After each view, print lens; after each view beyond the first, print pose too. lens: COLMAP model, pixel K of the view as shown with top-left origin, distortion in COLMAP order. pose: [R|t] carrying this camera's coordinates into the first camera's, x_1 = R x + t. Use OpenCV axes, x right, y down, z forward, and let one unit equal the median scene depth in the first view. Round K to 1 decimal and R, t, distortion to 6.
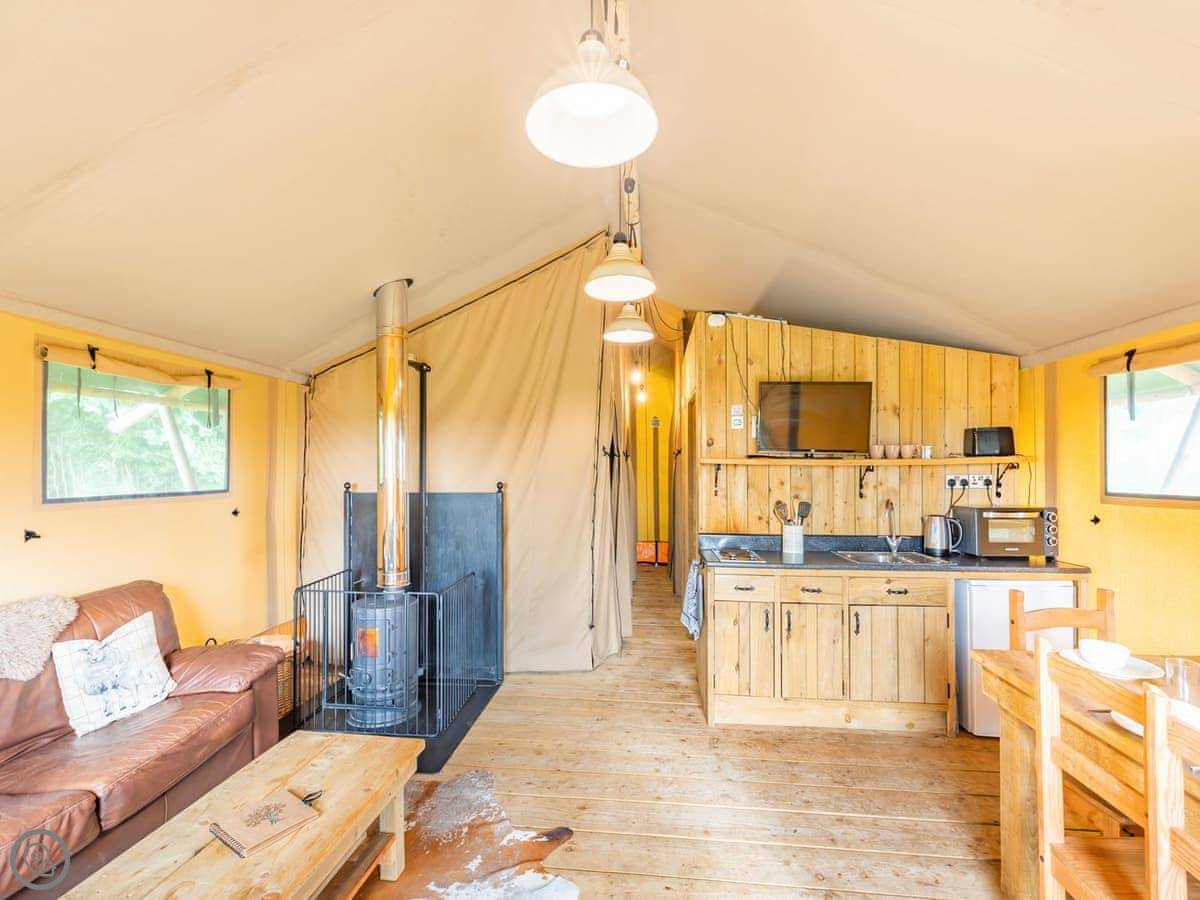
lens RADIAL K [[540.7, 0, 593.1], [0, 540.7, 468.1], [0, 0, 1]] dist [0.003880, -0.000654]
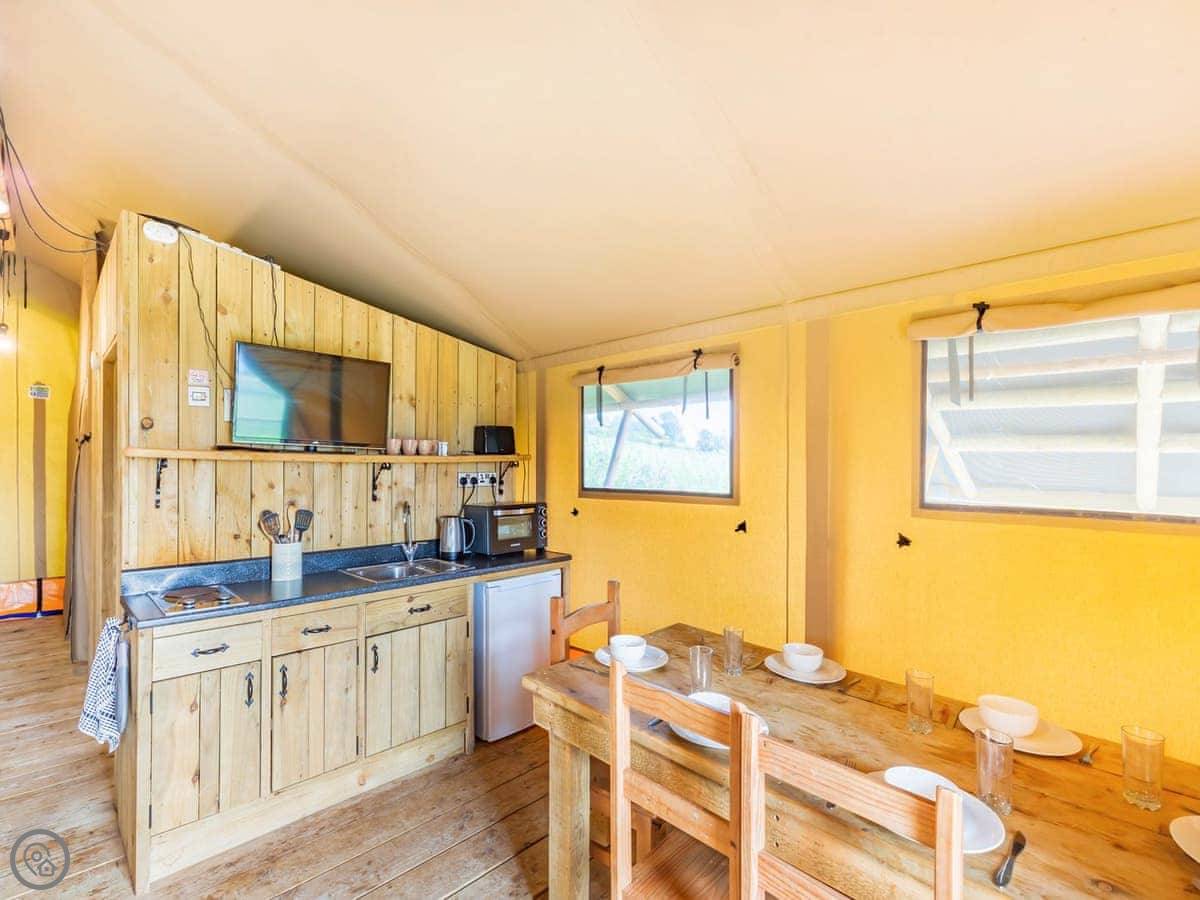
lens RADIAL K [[540.7, 0, 592.2], [0, 540.7, 462.6], [0, 0, 1]] dist [0.003880, -0.000654]
pose [[0.621931, 0.007696, 0.783034, 0.051647], [-0.006452, 0.999968, -0.004703, -0.002954], [-0.783045, -0.002128, 0.621961, 0.229597]]
